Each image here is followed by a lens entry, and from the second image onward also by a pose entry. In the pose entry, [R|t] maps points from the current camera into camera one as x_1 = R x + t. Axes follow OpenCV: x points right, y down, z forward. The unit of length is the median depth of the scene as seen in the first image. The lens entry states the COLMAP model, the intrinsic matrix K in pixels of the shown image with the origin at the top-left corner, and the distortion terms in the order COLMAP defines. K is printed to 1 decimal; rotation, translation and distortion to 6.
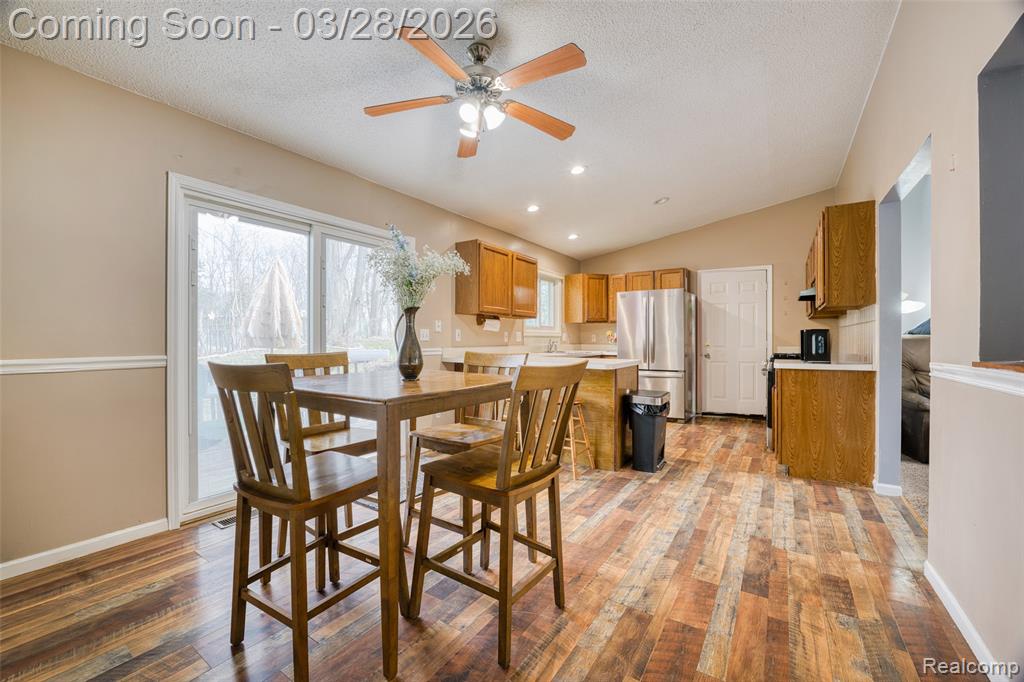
lens RADIAL K [[409.4, 0, 507.1], [0, 409.4, 341.7], [0, 0, 1]] dist [-0.026058, 0.001585]
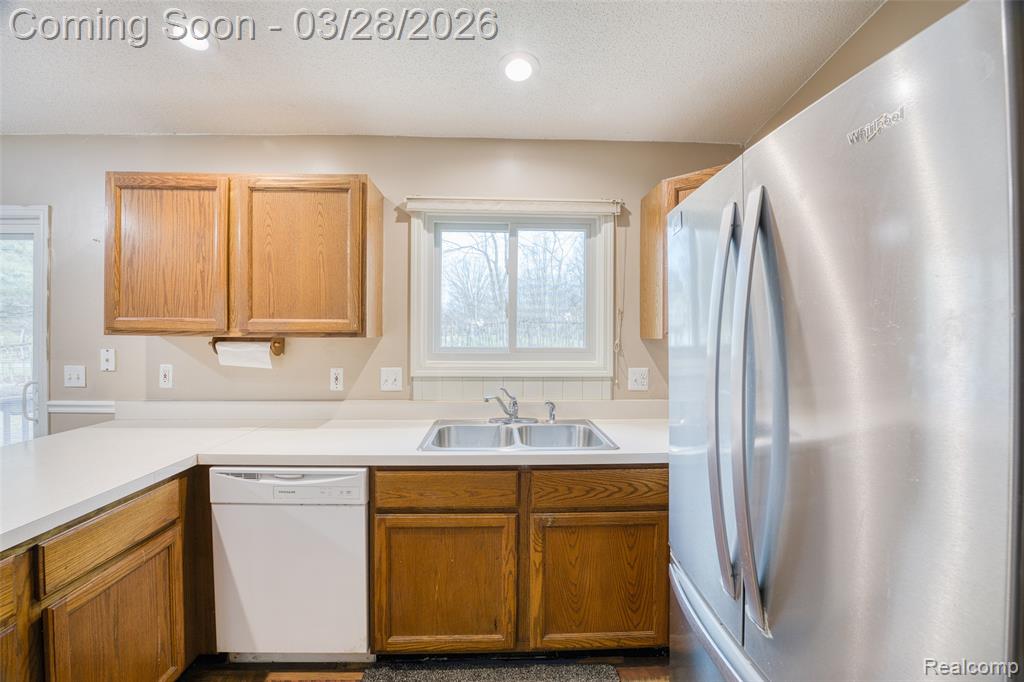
lens RADIAL K [[409.4, 0, 505.4], [0, 409.4, 338.5], [0, 0, 1]] dist [-0.026058, 0.001585]
pose [[0.594428, 0.009298, -0.804095, 0.729927], [-0.009181, 0.999946, 0.004776, -0.095161], [0.804097, 0.004544, 0.594481, 1.448561]]
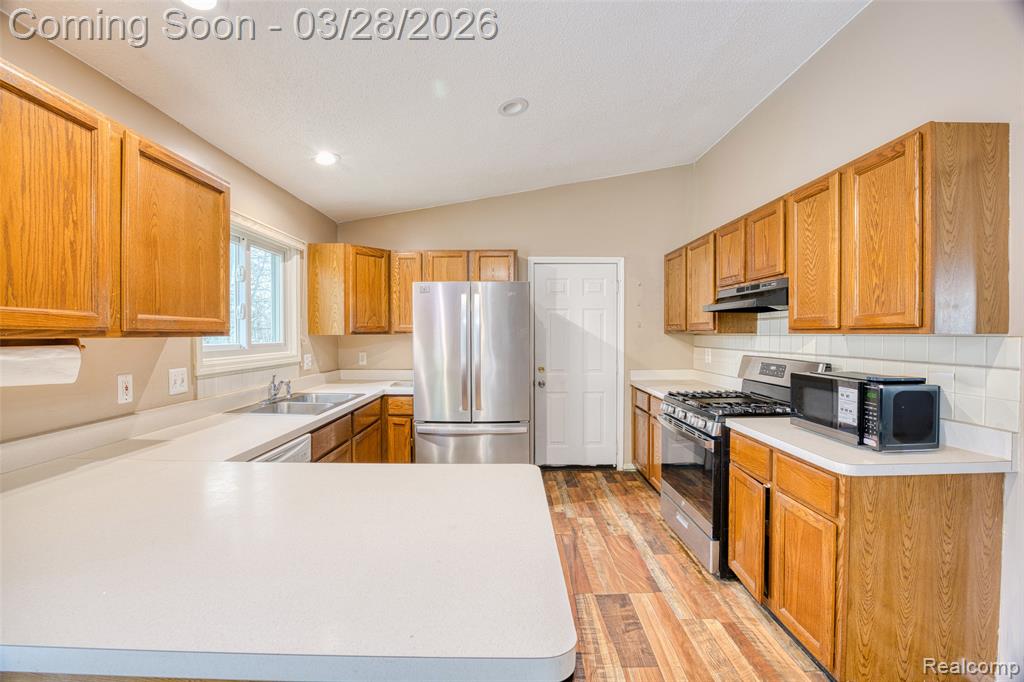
lens RADIAL K [[409.4, 0, 508.5], [0, 409.4, 338.9], [0, 0, 1]] dist [-0.026058, 0.001585]
pose [[0.829726, -0.012060, 0.558041, 0.128386], [0.007404, 0.999916, 0.010601, -0.091205], [-0.558122, -0.004664, 0.829746, 0.871505]]
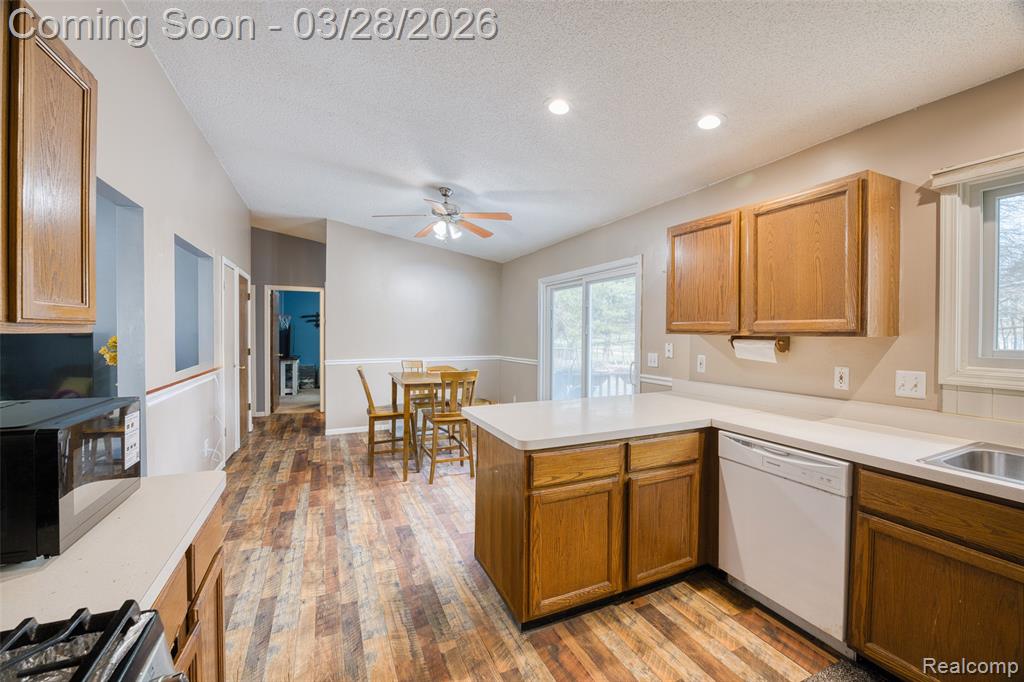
lens RADIAL K [[409.4, 0, 508.4], [0, 409.4, 337.7], [0, 0, 1]] dist [-0.026058, 0.001585]
pose [[-0.523928, 0.008855, -0.851717, 0.887068], [-0.009901, 0.999815, 0.016485, -0.095084], [0.851705, 0.017070, -0.523743, 1.504871]]
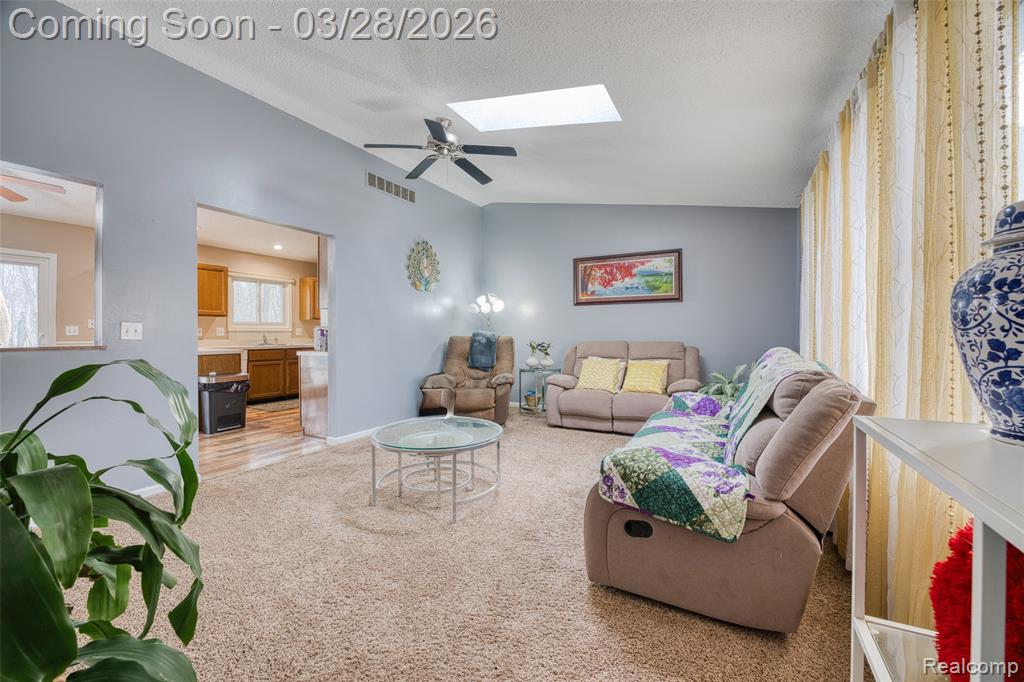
lens RADIAL K [[409.4, 0, 512.2], [0, 409.4, 336.0], [0, 0, 1]] dist [-0.026058, 0.001585]
pose [[0.993379, -0.000432, 0.114879, 1.262734], [0.000211, 0.999998, 0.001934, -0.002908], [-0.114880, -0.001897, 0.993378, -0.459066]]
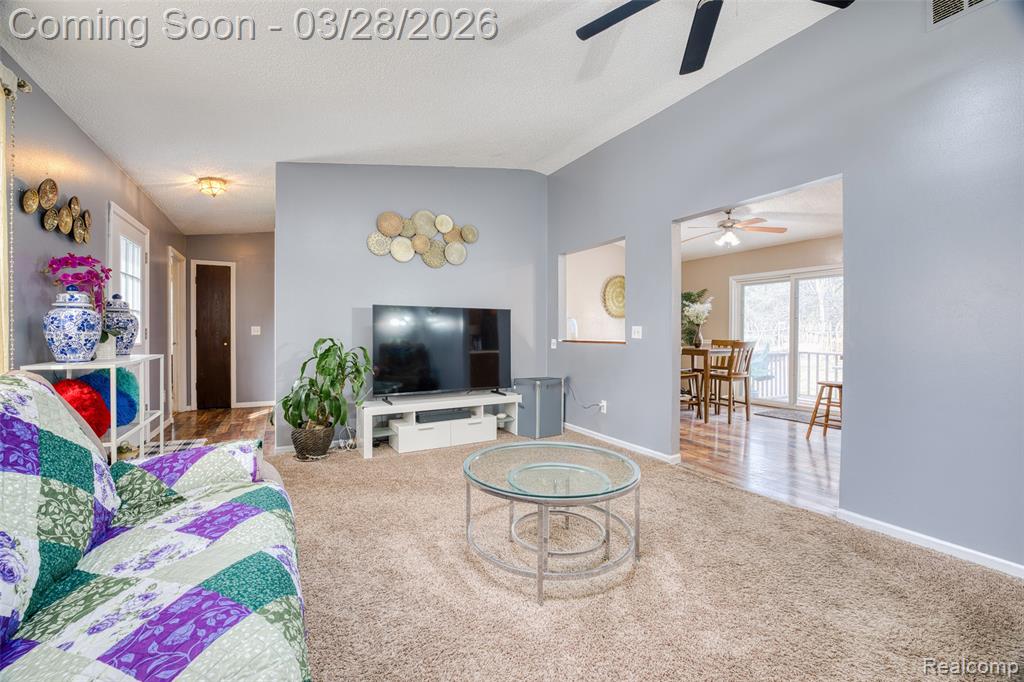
lens RADIAL K [[409.4, 0, 502.9], [0, 409.4, 339.3], [0, 0, 1]] dist [-0.026058, 0.001585]
pose [[-0.461548, 0.011358, -0.887042, 1.821294], [-0.007615, 0.999830, 0.016764, -0.007706], [0.887082, 0.014492, -0.461384, 0.660457]]
